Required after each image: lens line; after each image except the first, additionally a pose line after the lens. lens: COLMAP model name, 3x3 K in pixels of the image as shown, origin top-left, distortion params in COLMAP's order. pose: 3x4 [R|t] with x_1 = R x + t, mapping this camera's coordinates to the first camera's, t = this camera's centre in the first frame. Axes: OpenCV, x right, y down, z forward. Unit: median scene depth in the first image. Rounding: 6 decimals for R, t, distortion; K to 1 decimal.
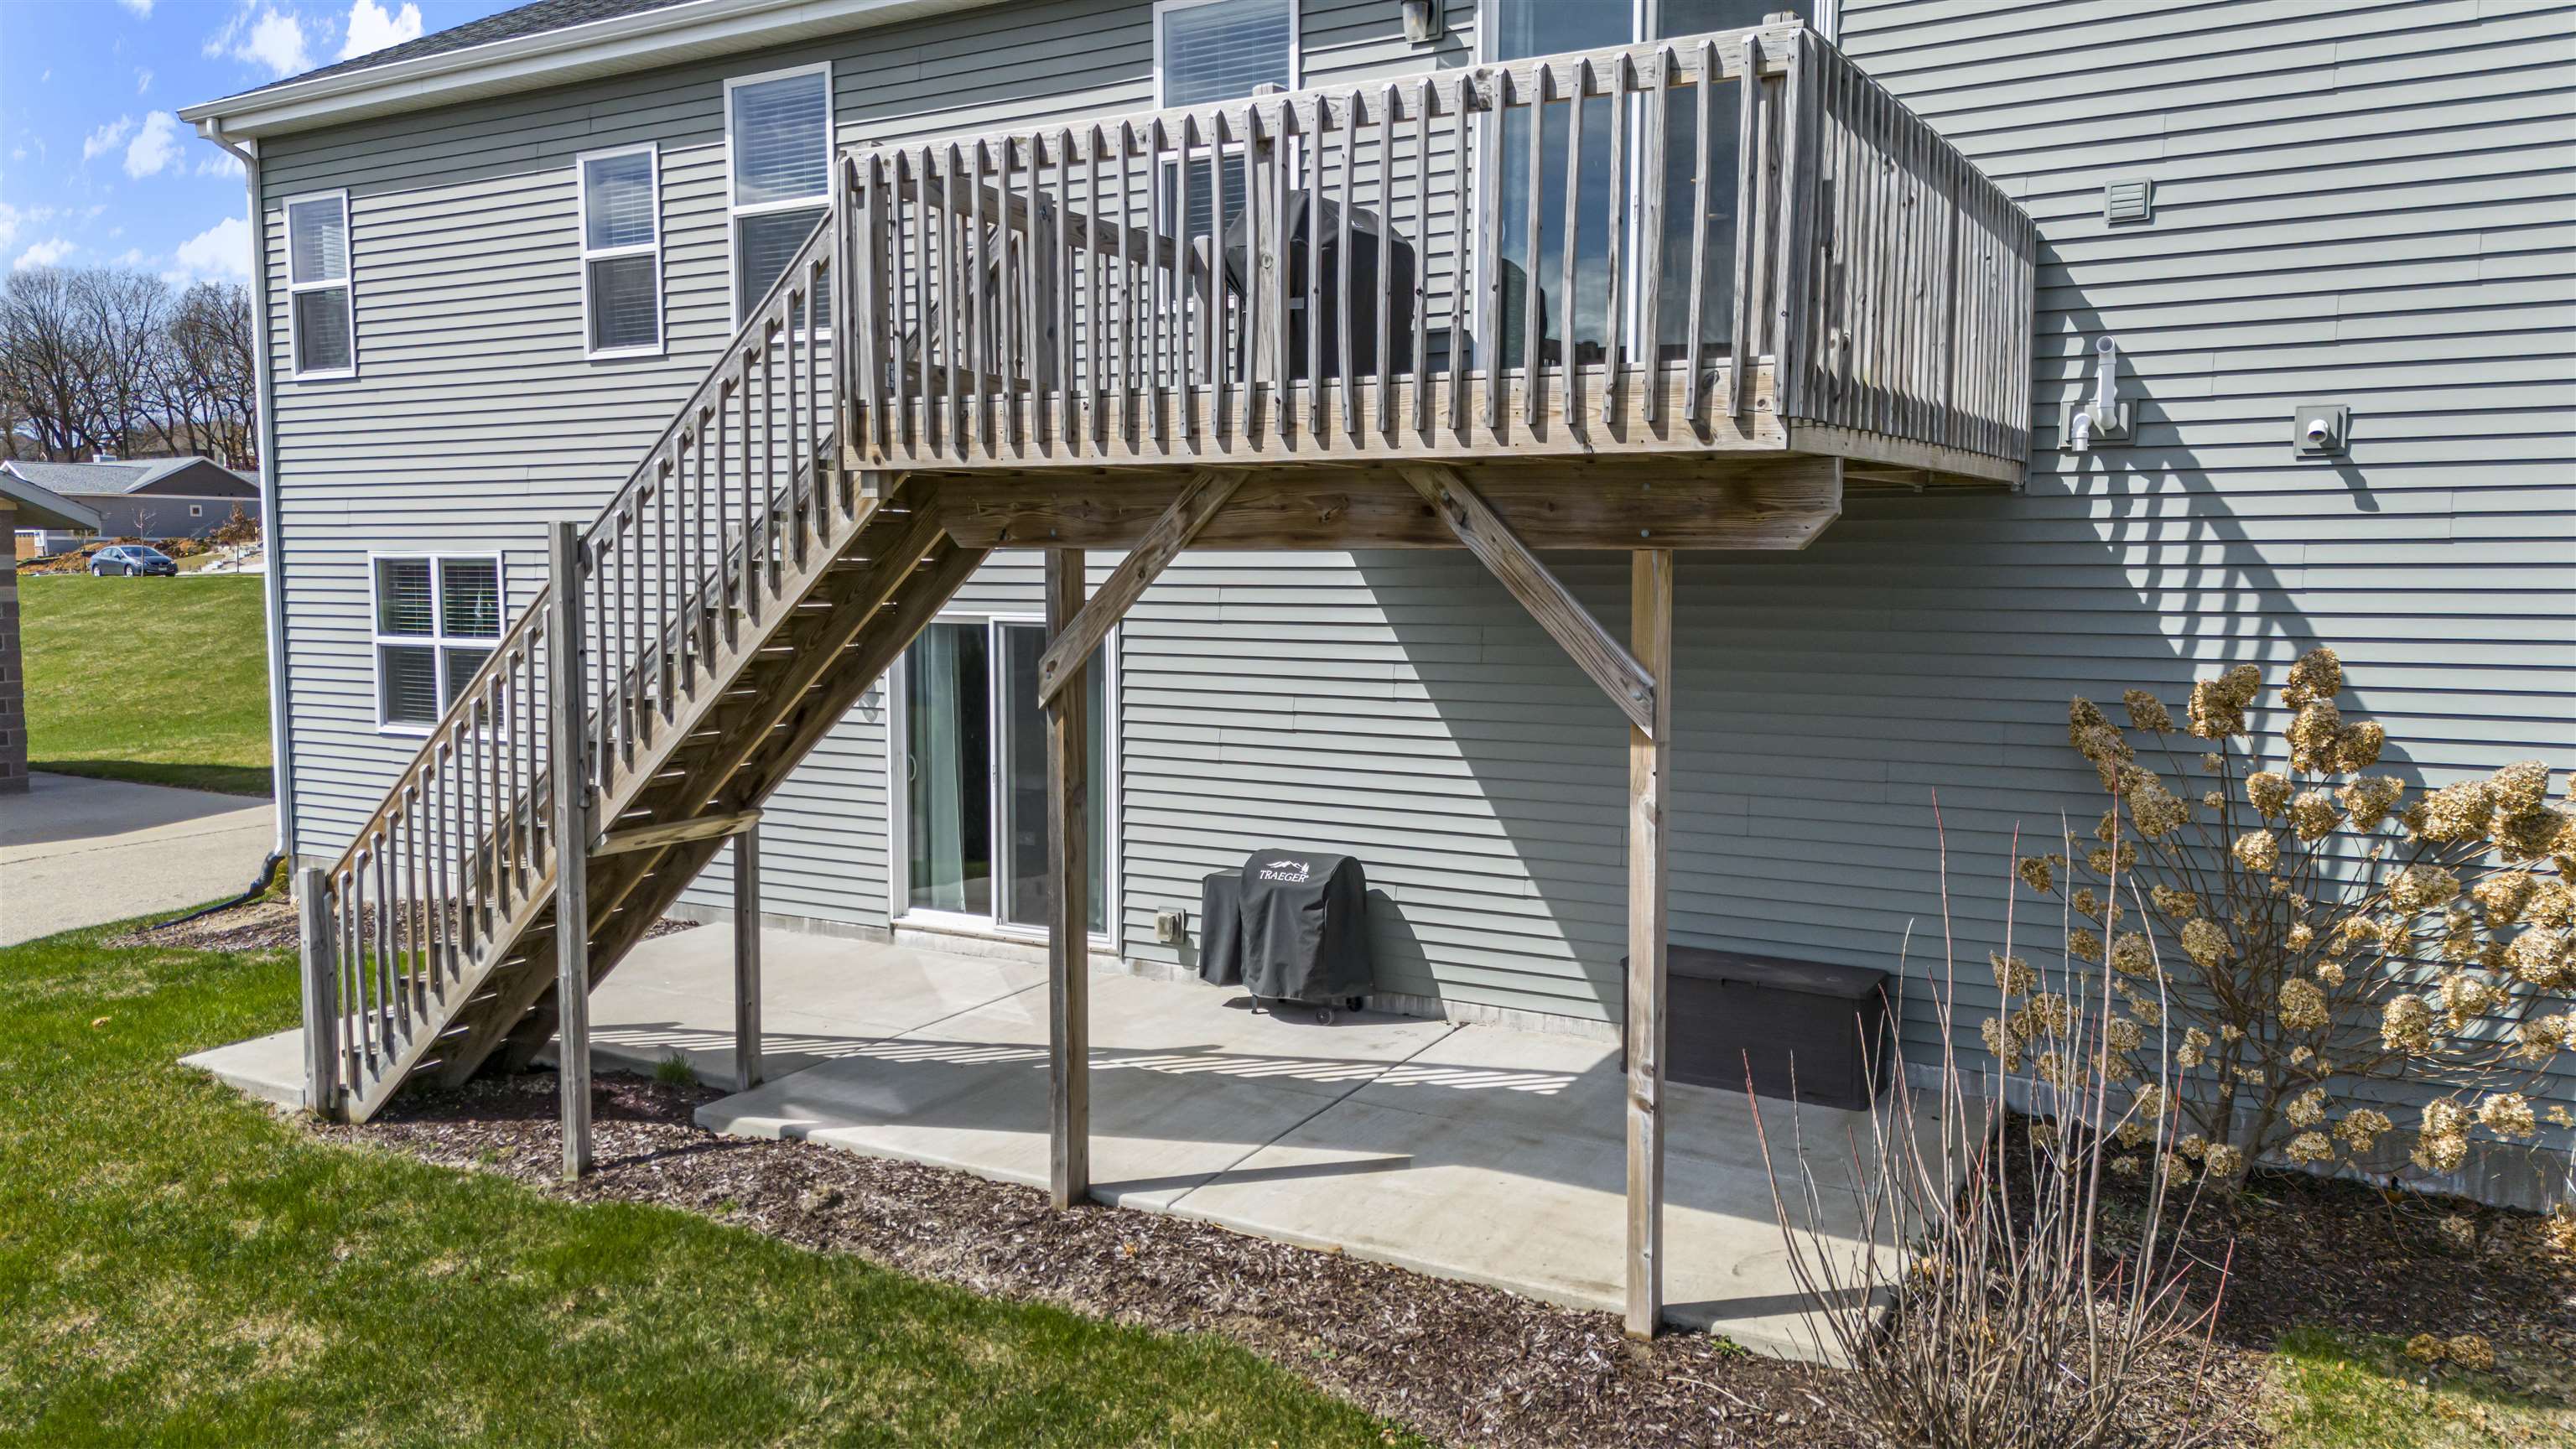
lens RADIAL K [[1864.8, 0, 1316.1], [0, 1864.8, 729.1], [0, 0, 1]] dist [0.106535, -0.119068]
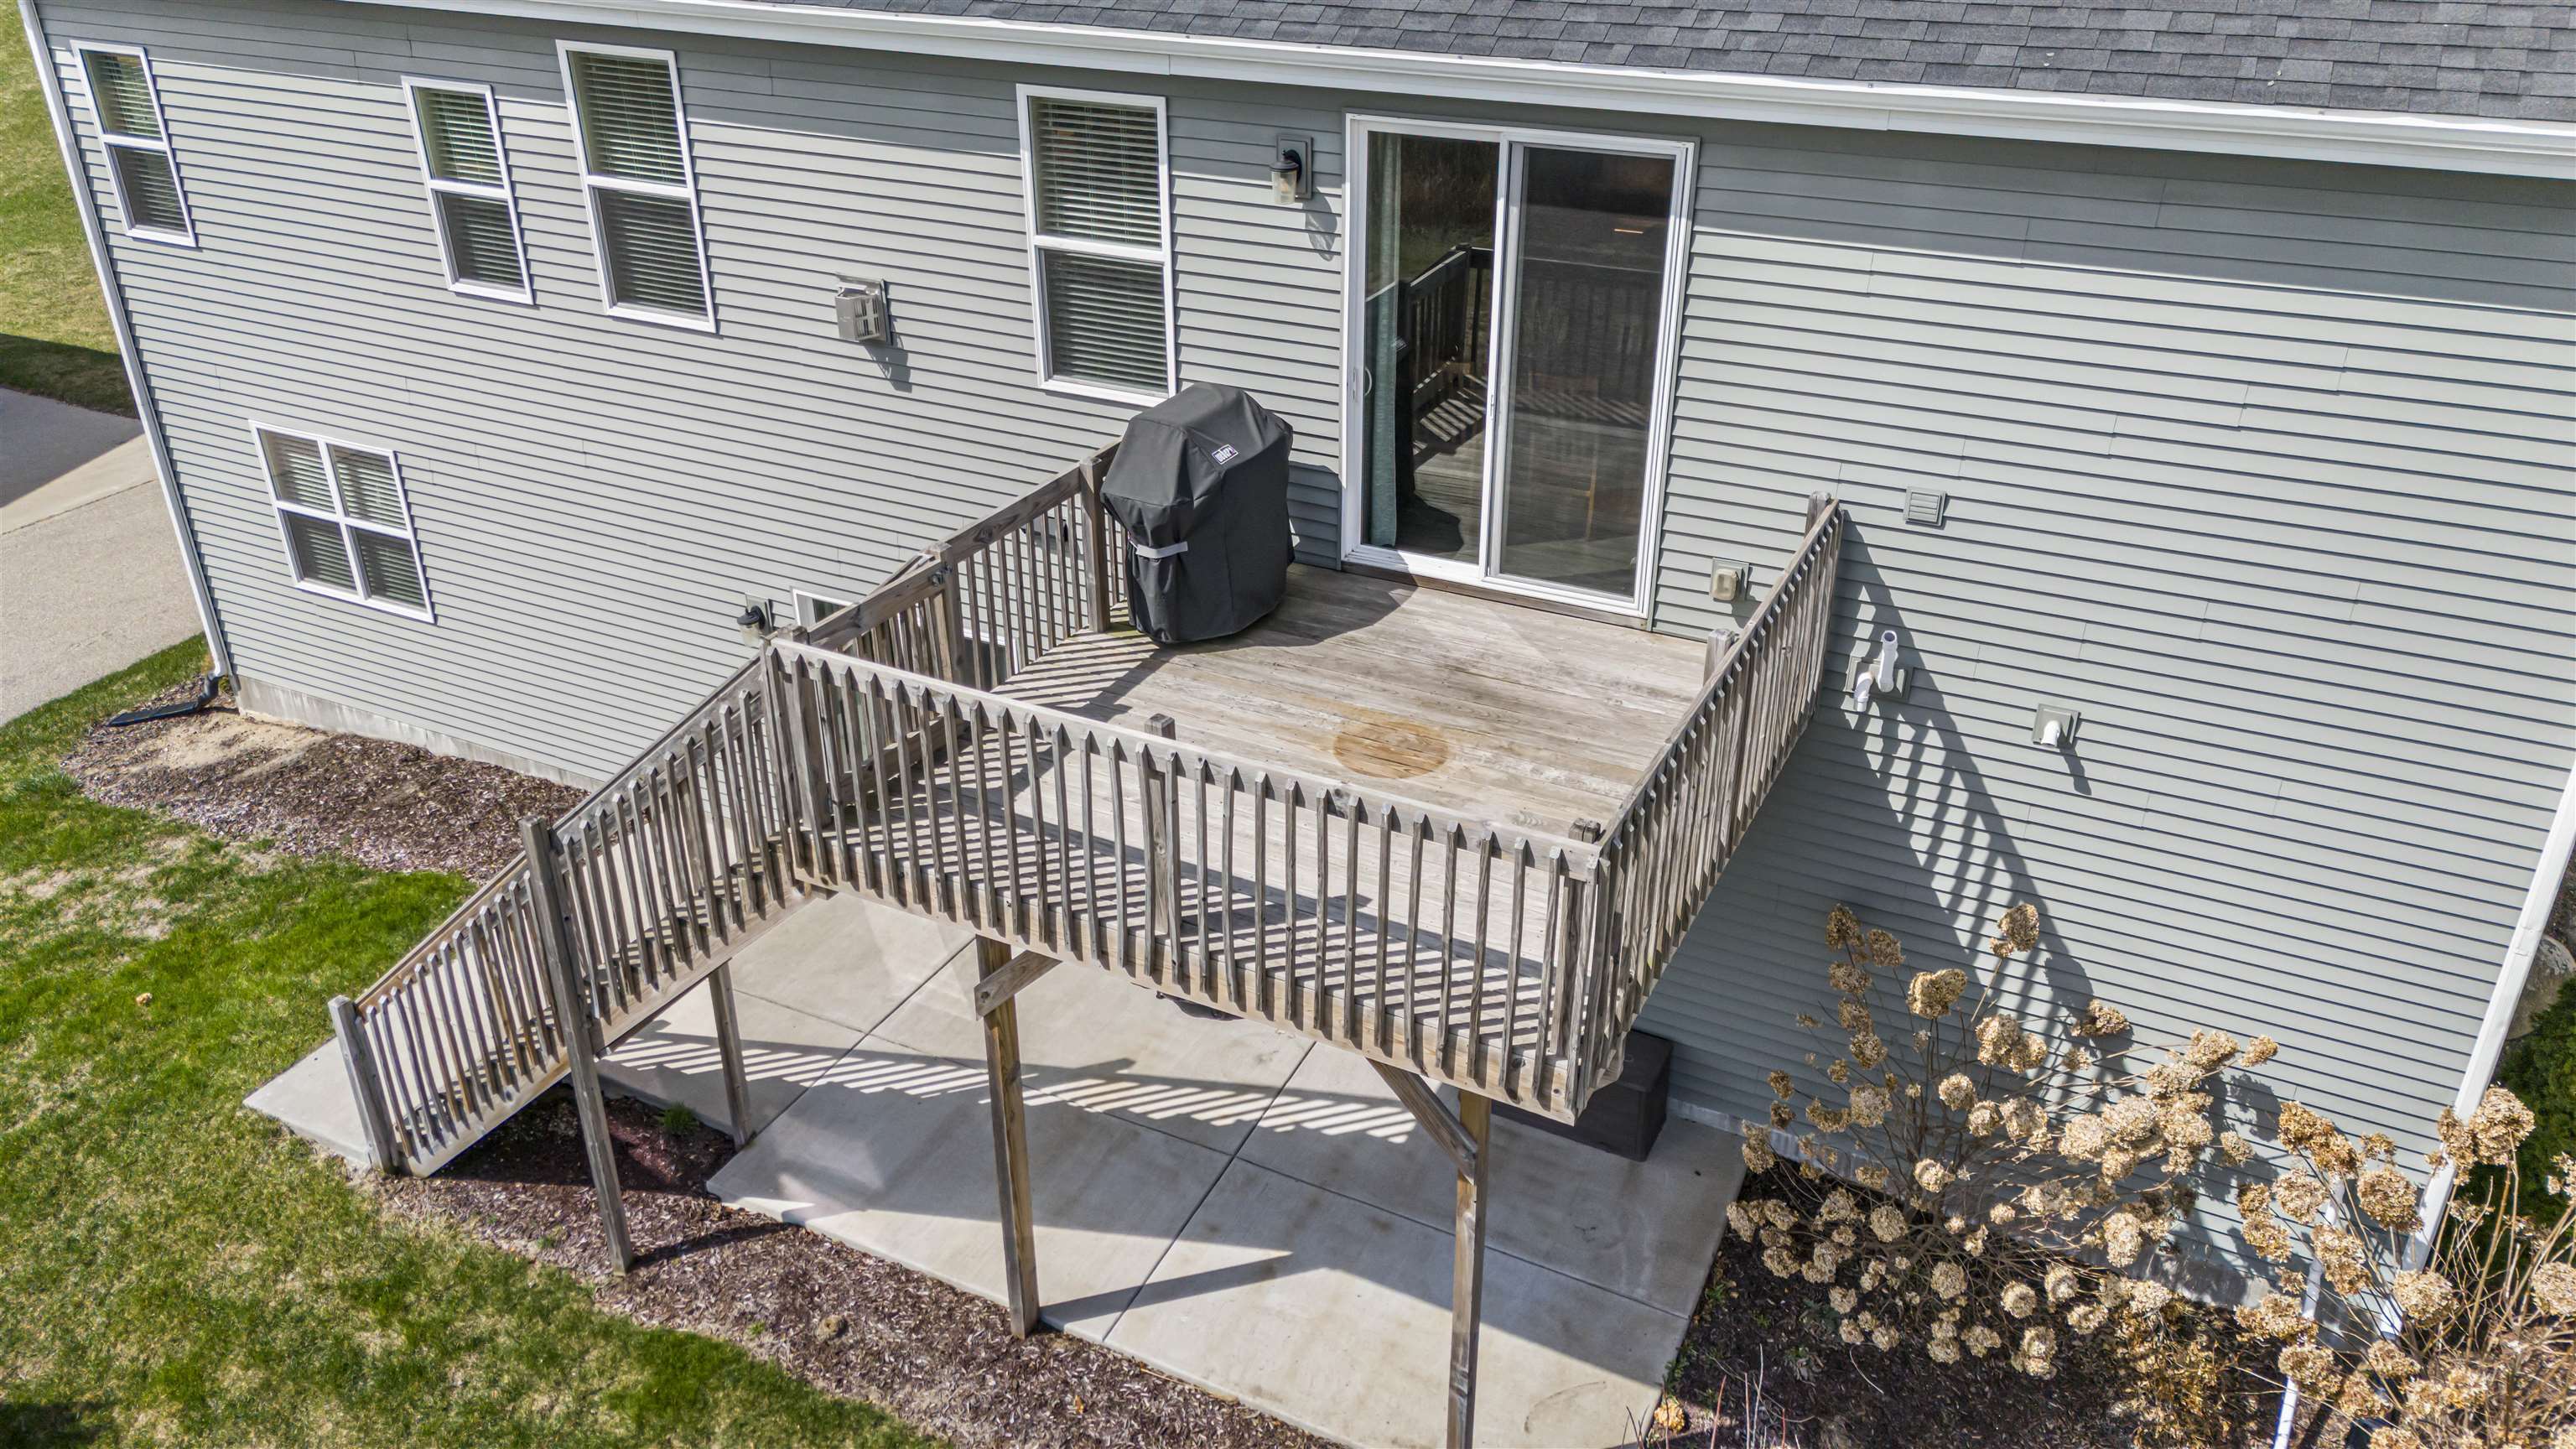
lens RADIAL K [[1864.8, 0, 1316.1], [0, 1864.8, 729.1], [0, 0, 1]] dist [0.106535, -0.119068]
pose [[0.998066, -0.027798, 0.055608, 0.006527], [0.004112, 0.922030, 0.387097, -0.581351], [-0.062033, -0.386120, 0.920360, -0.043695]]
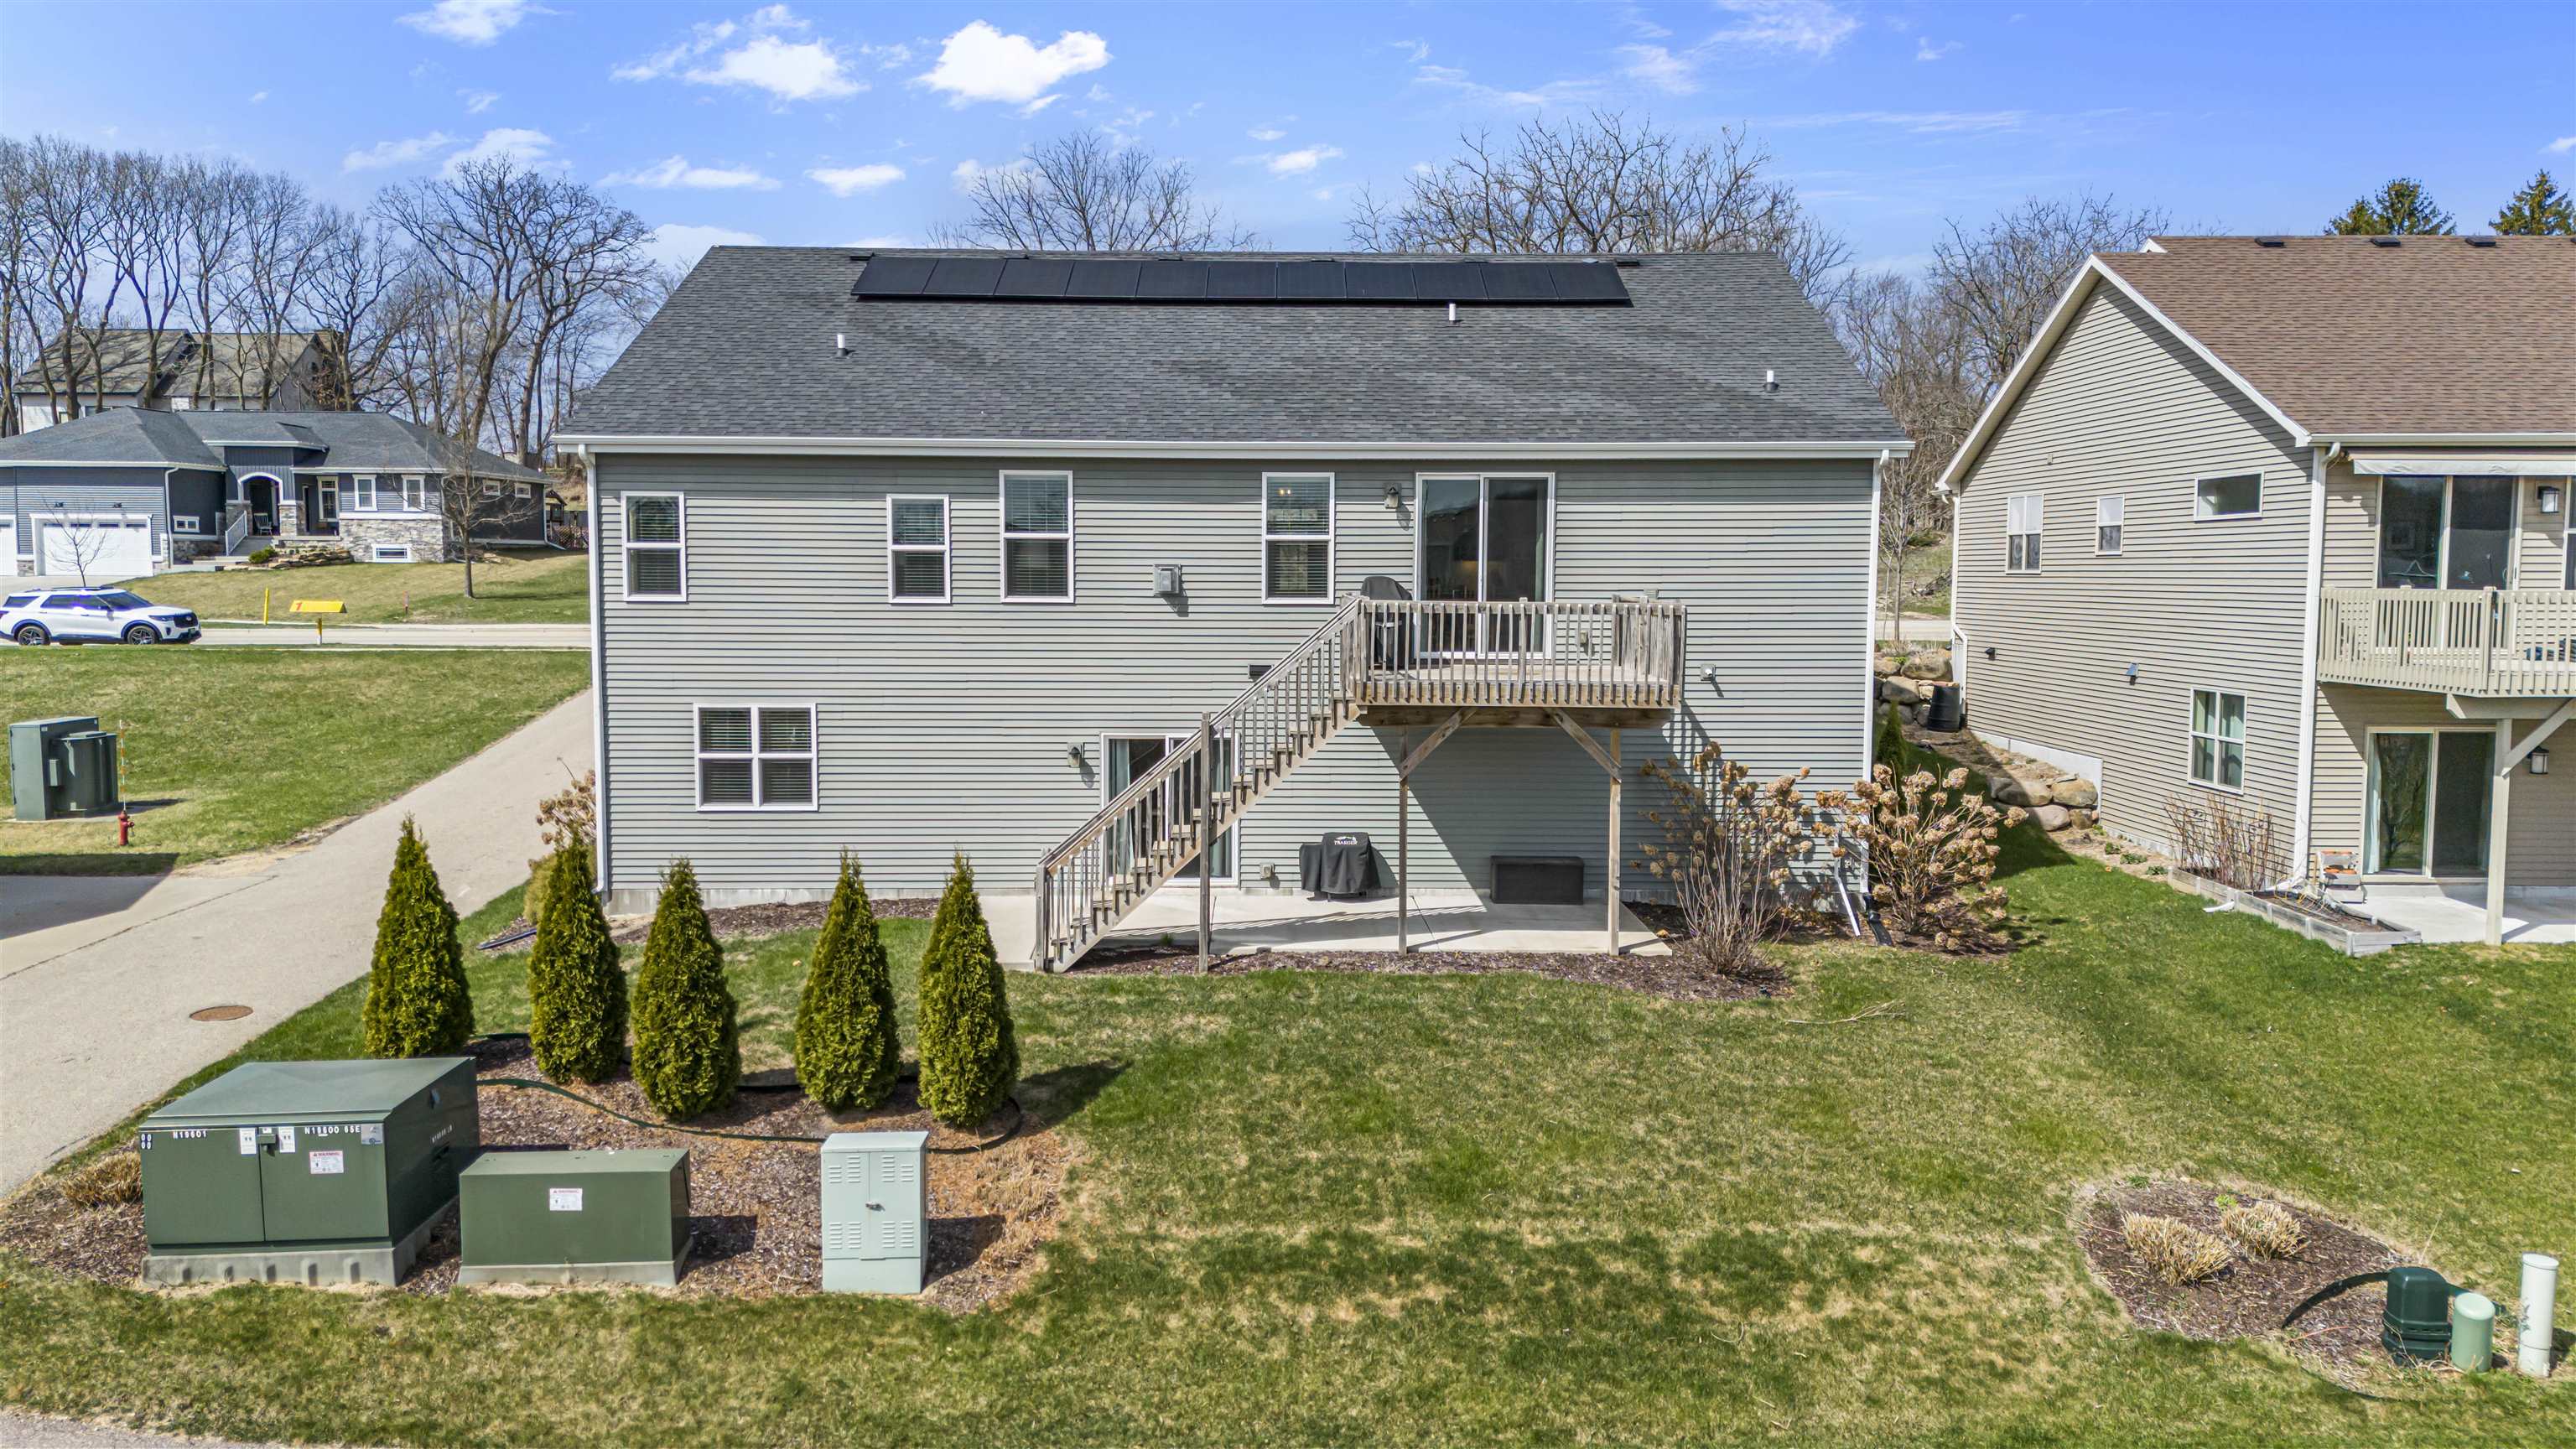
lens RADIAL K [[1864.8, 0, 1316.1], [0, 1864.8, 729.1], [0, 0, 1]] dist [0.106535, -0.119068]
pose [[0.850494, -0.041236, 0.524365, -1.596251], [0.041326, 0.999079, 0.011537, -0.118600], [-0.524358, 0.011858, 0.851415, -1.259054]]
